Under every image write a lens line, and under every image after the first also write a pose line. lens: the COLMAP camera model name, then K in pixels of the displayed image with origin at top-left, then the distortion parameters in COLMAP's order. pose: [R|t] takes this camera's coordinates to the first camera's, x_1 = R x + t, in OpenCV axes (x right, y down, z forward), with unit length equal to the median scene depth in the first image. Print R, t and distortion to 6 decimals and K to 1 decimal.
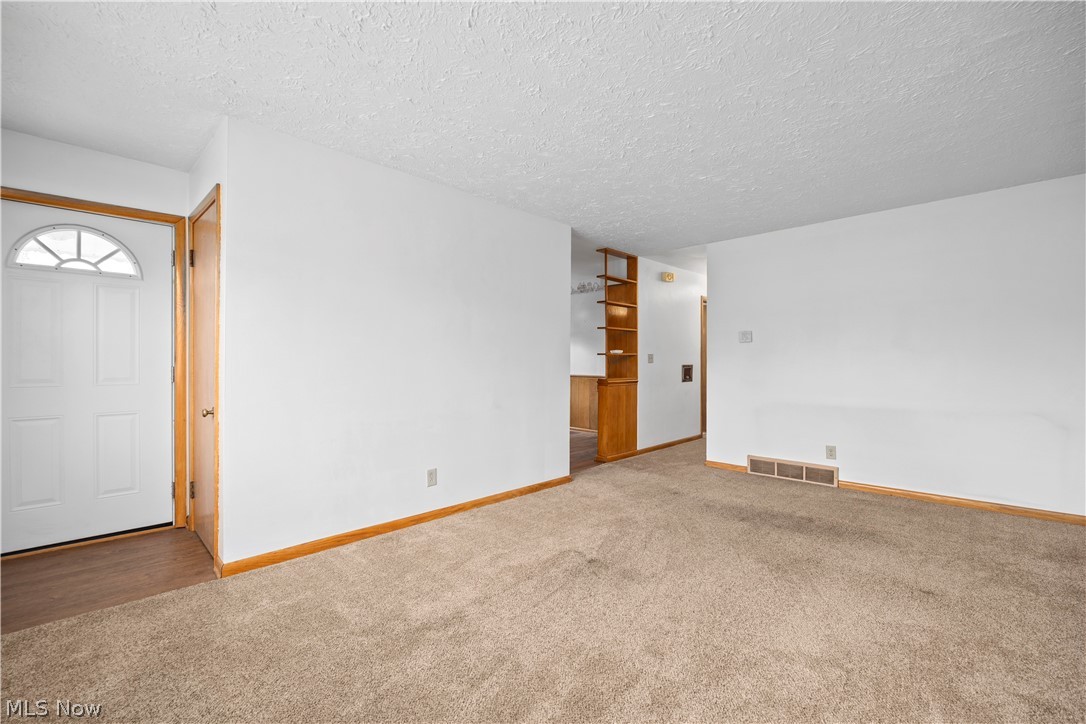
lens RADIAL K [[465.0, 0, 539.7], [0, 465.0, 363.5], [0, 0, 1]] dist [-0.014347, 0.000389]
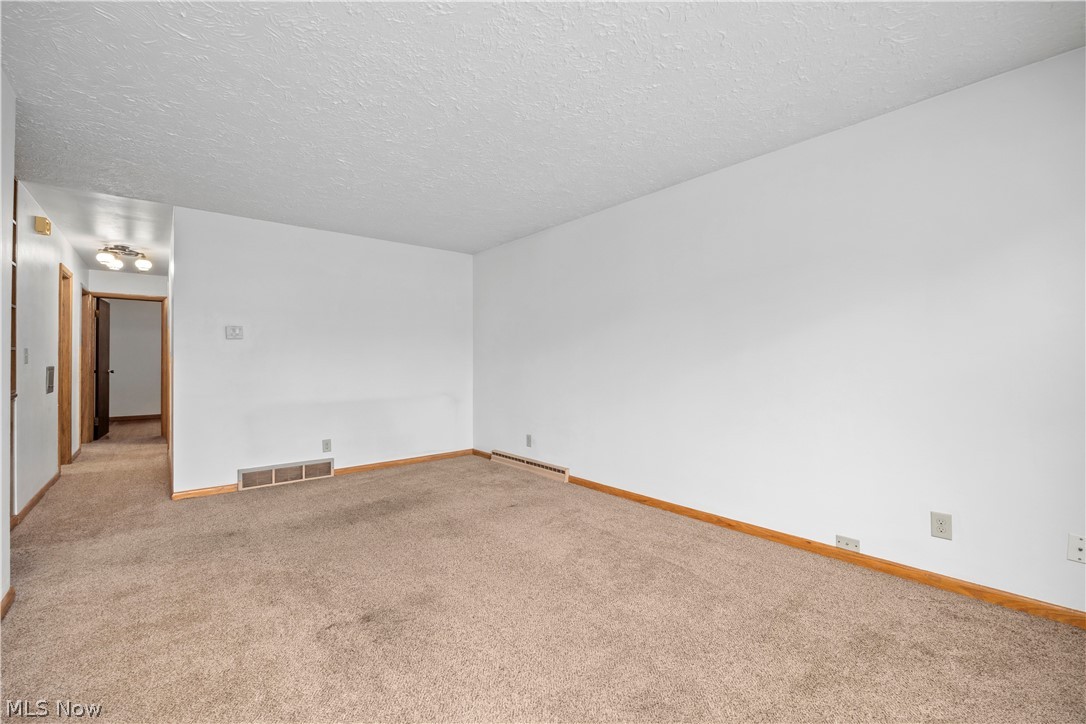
lens RADIAL K [[465.0, 0, 541.0], [0, 465.0, 363.0], [0, 0, 1]] dist [-0.014347, 0.000389]
pose [[0.080899, -0.003502, 0.996716, -0.656570], [0.005352, 0.999981, 0.003079, -0.001371], [-0.996708, 0.005085, 0.080917, 0.672228]]
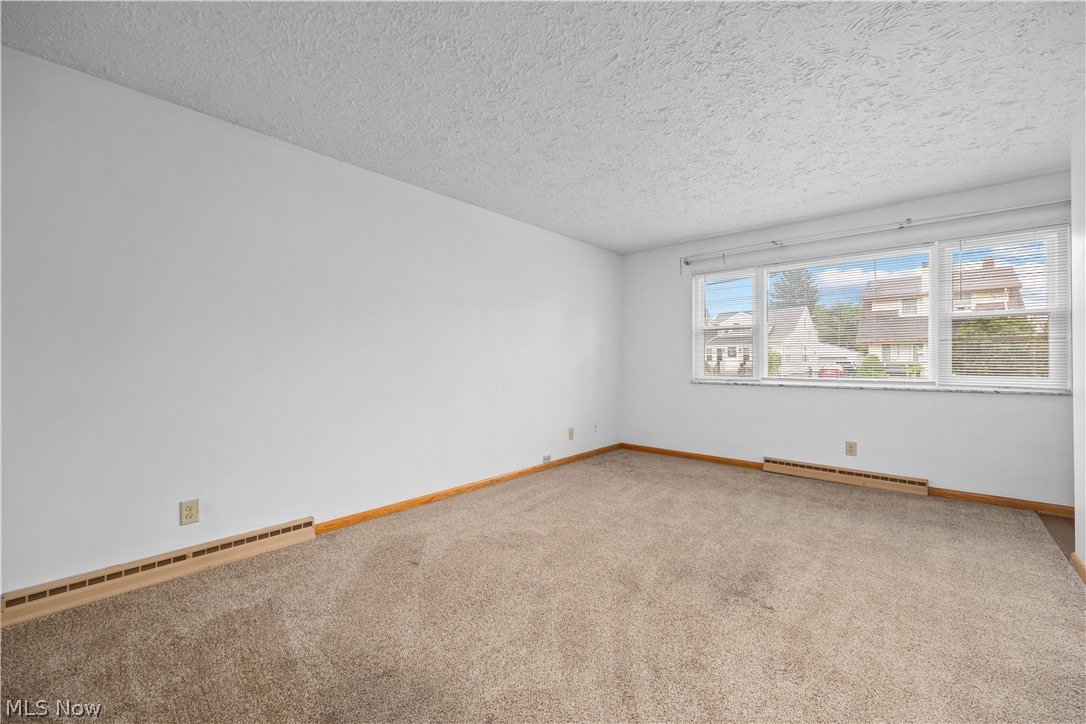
lens RADIAL K [[426.5, 0, 546.7], [0, 426.5, 362.6], [0, 0, 1]] dist [0.004570, -0.000189]
pose [[-0.996858, -0.003799, -0.079113, 0.525377], [-0.004129, 0.999983, 0.004013, 0.006859], [0.079096, 0.004327, -0.996858, 1.772788]]
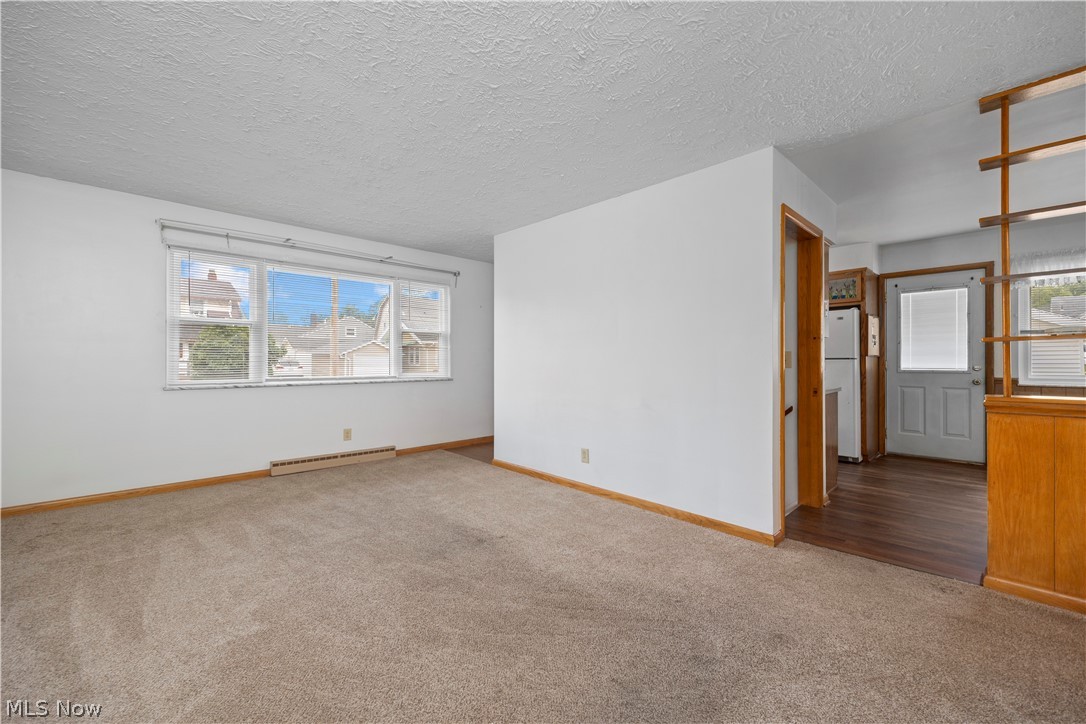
lens RADIAL K [[426.5, 0, 536.8], [0, 426.5, 359.8], [0, 0, 1]] dist [0.004570, -0.000189]
pose [[-0.033077, -0.009201, -0.999410, 1.127732], [-0.004185, 0.999950, -0.009068, 0.011055], [0.999444, 0.003883, -0.033114, 1.178503]]
